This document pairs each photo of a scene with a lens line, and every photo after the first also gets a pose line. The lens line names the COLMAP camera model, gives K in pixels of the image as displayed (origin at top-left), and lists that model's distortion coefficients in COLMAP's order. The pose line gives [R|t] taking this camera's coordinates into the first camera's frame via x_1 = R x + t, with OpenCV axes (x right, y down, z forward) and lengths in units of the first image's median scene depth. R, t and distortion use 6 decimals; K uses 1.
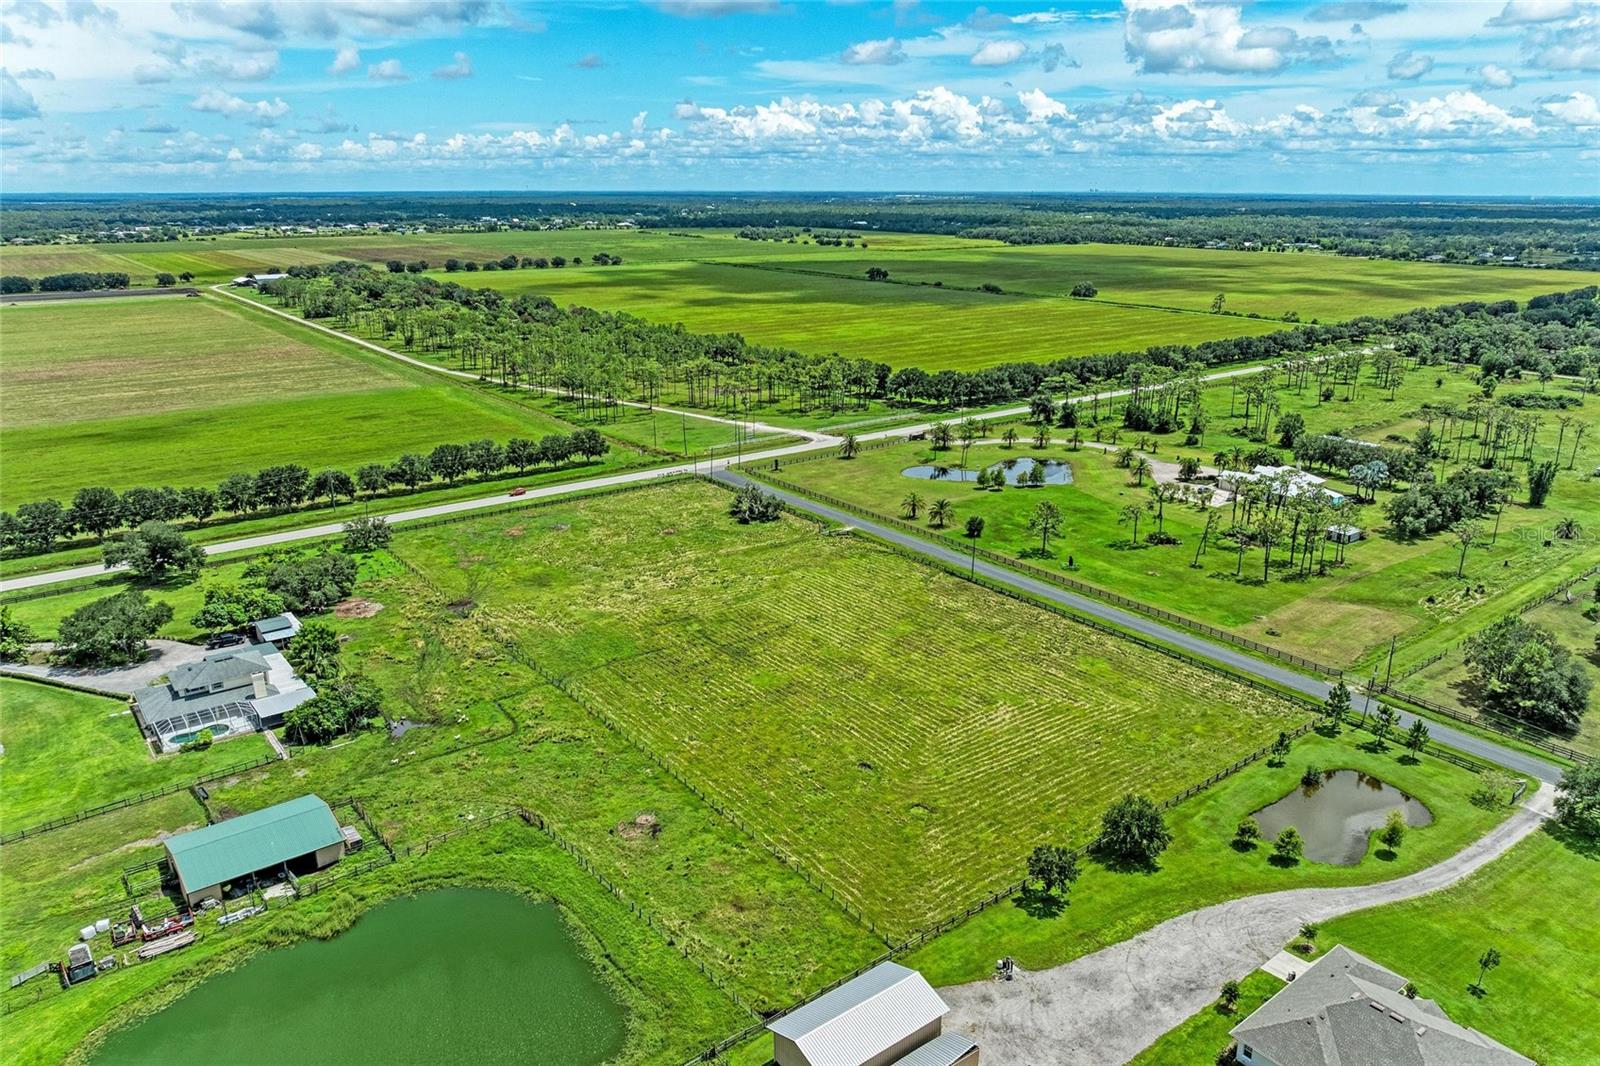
lens RADIAL K [[1108.8, 0, 800.0], [0, 1108.8, 533.0], [0, 0, 1]] dist [-0.019317, 0.003769]
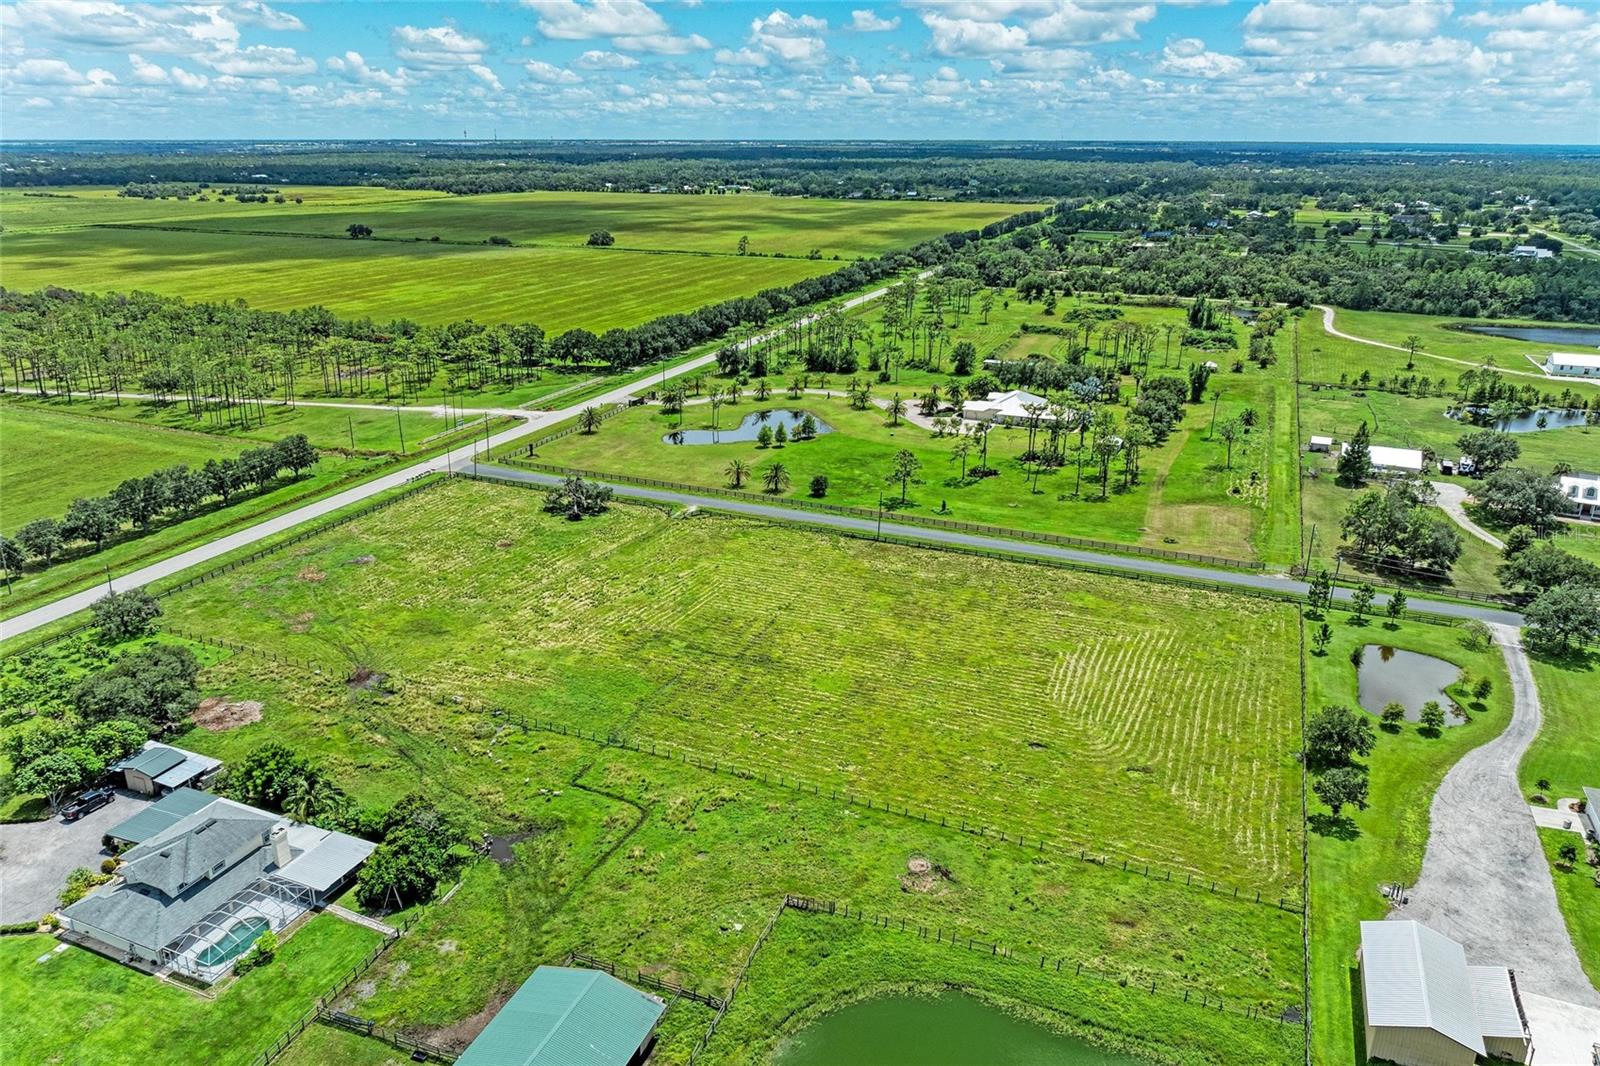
lens RADIAL K [[1112.4, 0, 762.6], [0, 1112.4, 532.0], [0, 0, 1]] dist [-0.019073, 0.005326]
pose [[0.880129, -0.160997, 0.446601, -0.337225], [0.142303, 0.986951, 0.075350, -0.047587], [-0.452904, -0.002765, 0.891555, 0.155383]]
